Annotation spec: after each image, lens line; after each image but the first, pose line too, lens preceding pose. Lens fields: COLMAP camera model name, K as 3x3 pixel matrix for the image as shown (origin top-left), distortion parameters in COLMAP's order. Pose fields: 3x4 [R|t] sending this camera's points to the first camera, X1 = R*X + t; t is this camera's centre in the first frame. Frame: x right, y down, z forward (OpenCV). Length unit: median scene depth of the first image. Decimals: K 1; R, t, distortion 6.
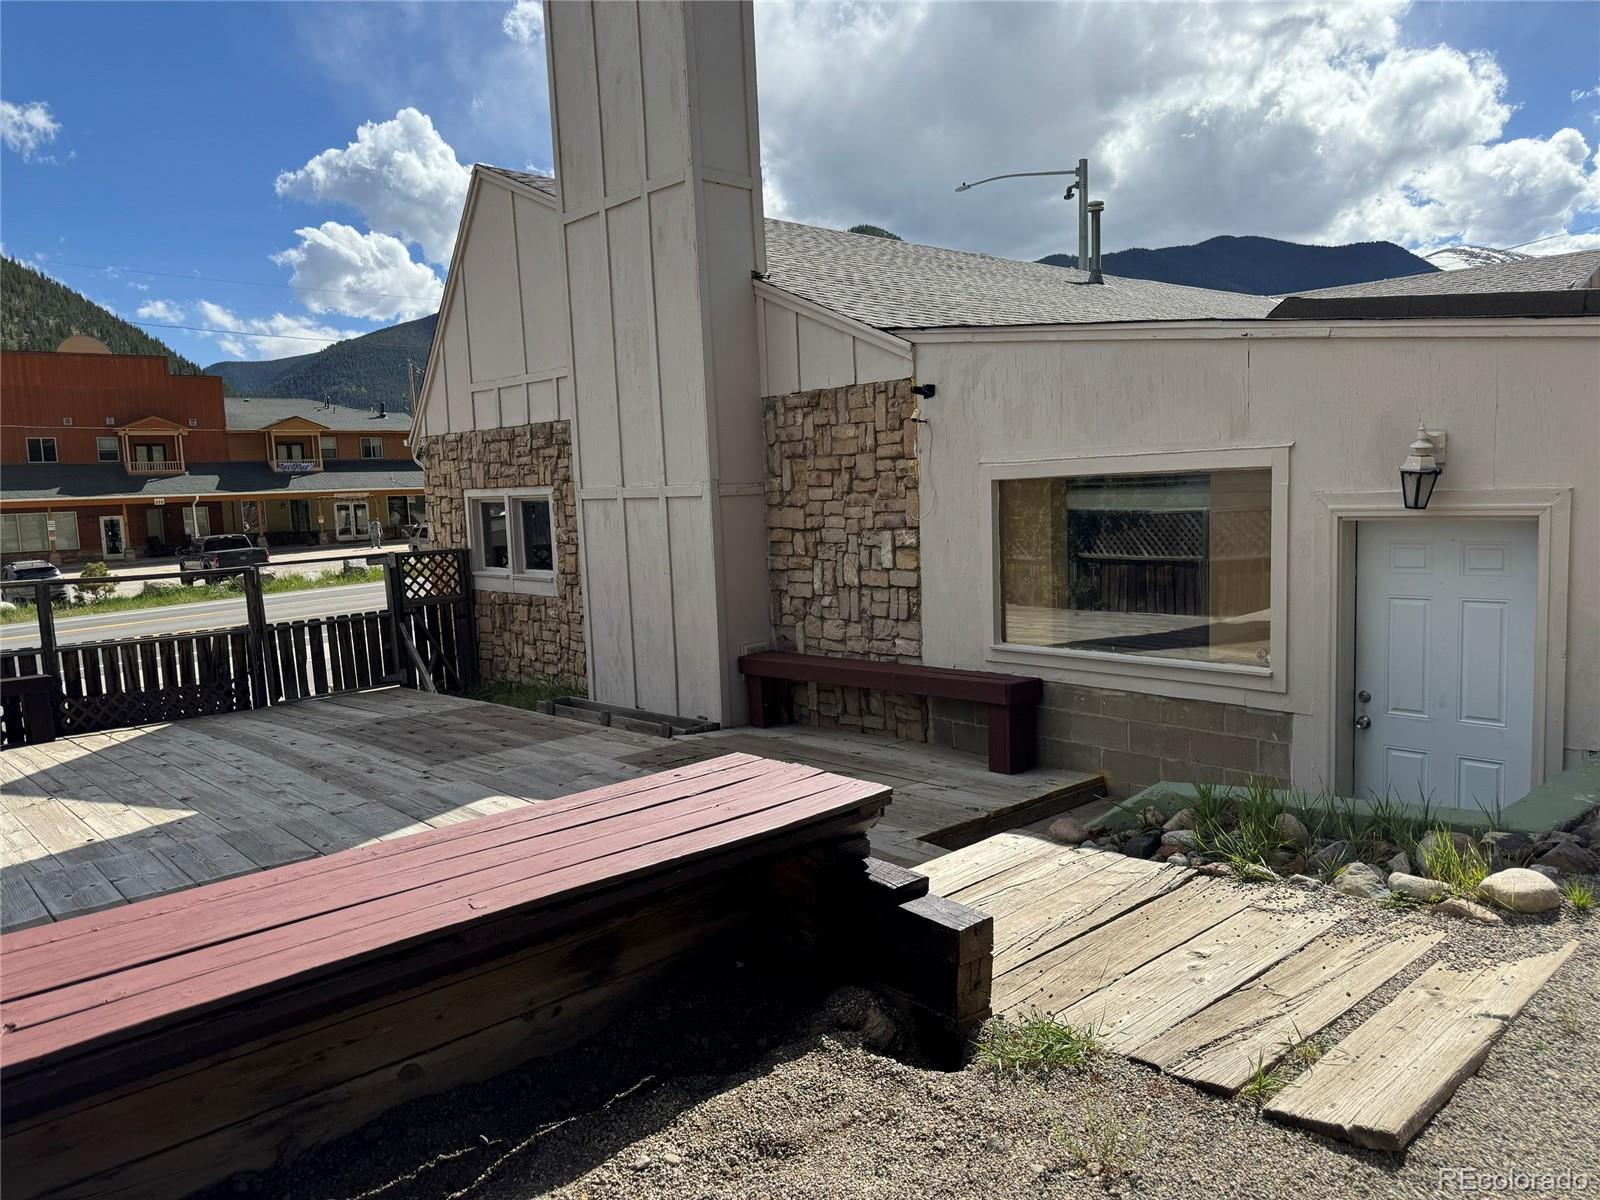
lens RADIAL K [[1137.9, 0, 800.0], [0, 1137.9, 600.0], [0, 0, 1]] dist [0.006870, 0.000106]
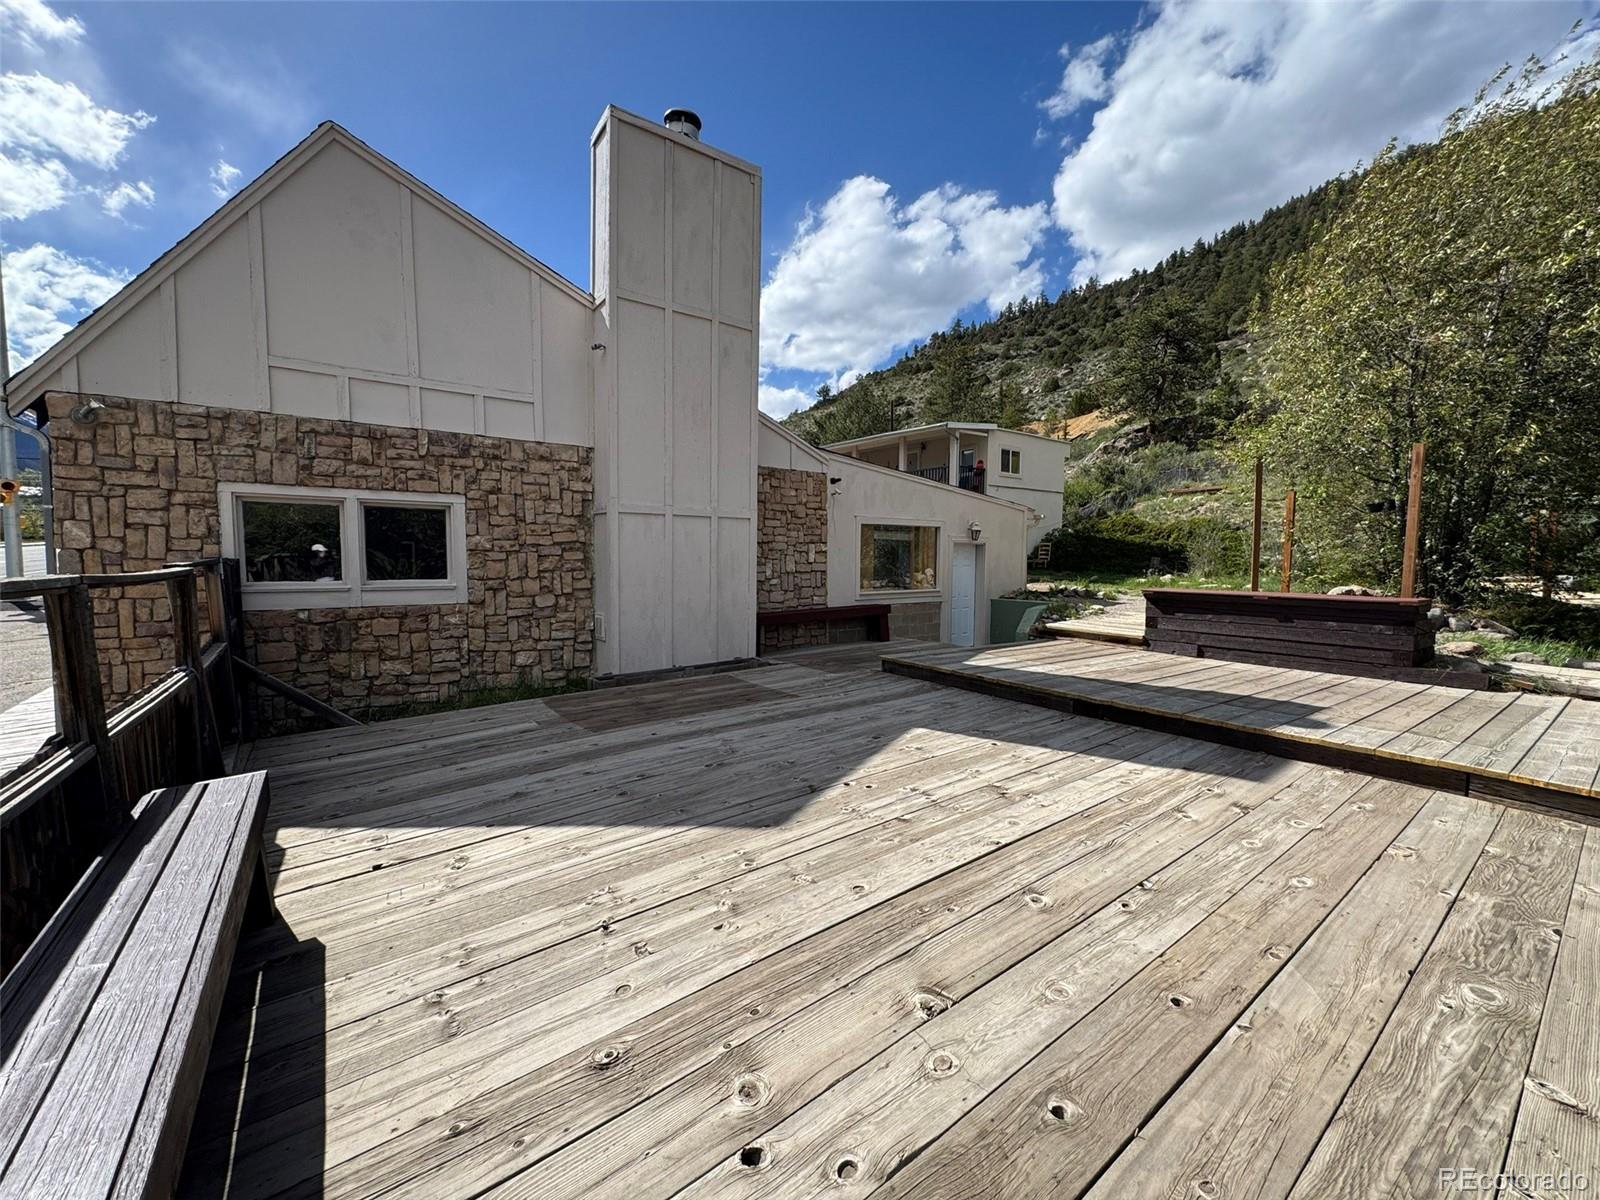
lens RADIAL K [[637.7, 0, 800.0], [0, 637.7, 600.0], [0, 0, 1]] dist [-0.024800, 0.000010]
pose [[0.098471, -0.030097, 0.994685, -1.043505], [0.090389, 0.995681, 0.021179, 0.013210], [-0.991026, 0.087823, 0.100766, 0.889038]]
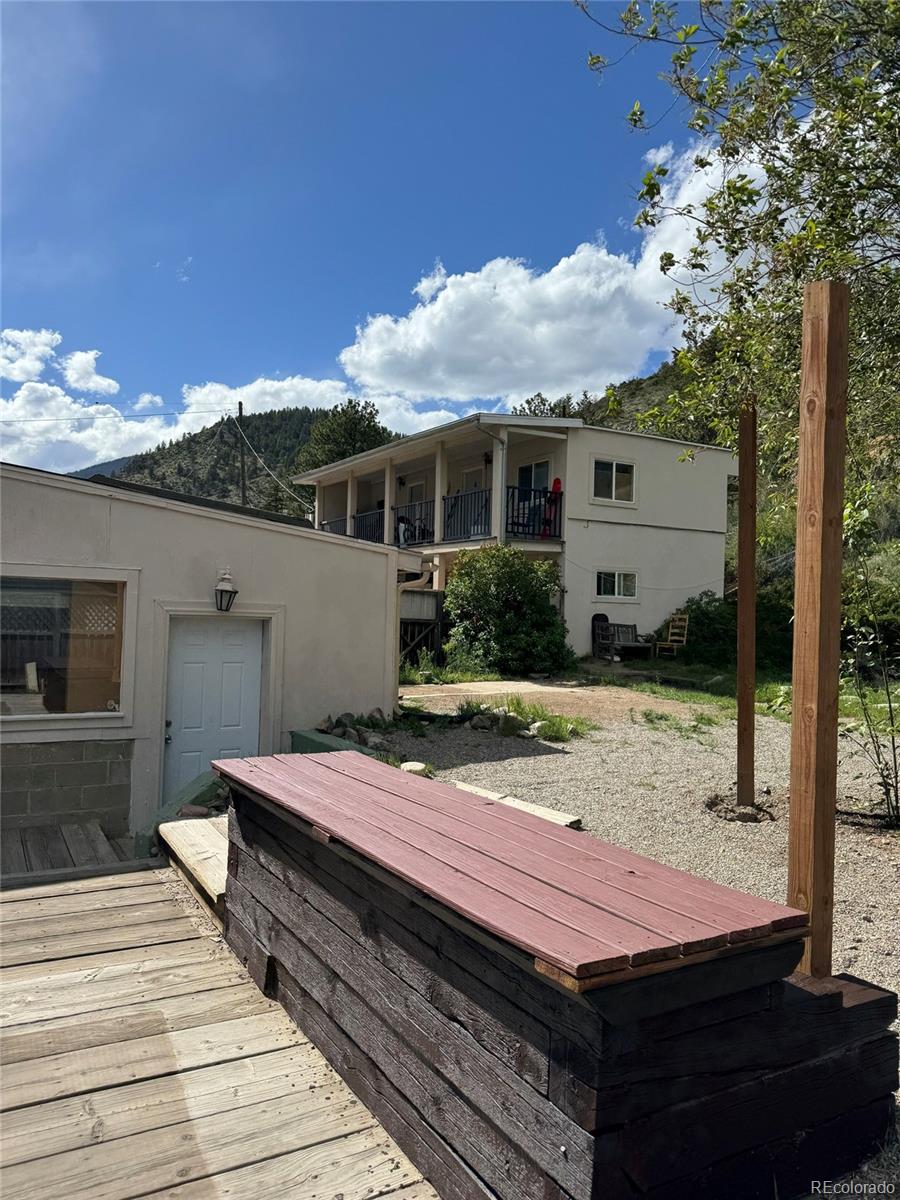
lens RADIAL K [[853.4, 0, 450.0], [0, 853.4, 600.0], [0, 0, 1]] dist [0.006870, 0.000106]
pose [[0.188857, 0.067050, 0.979713, -0.471268], [0.064504, 0.994665, -0.080508, 0.023119], [-0.979884, 0.078400, 0.183525, 0.249835]]
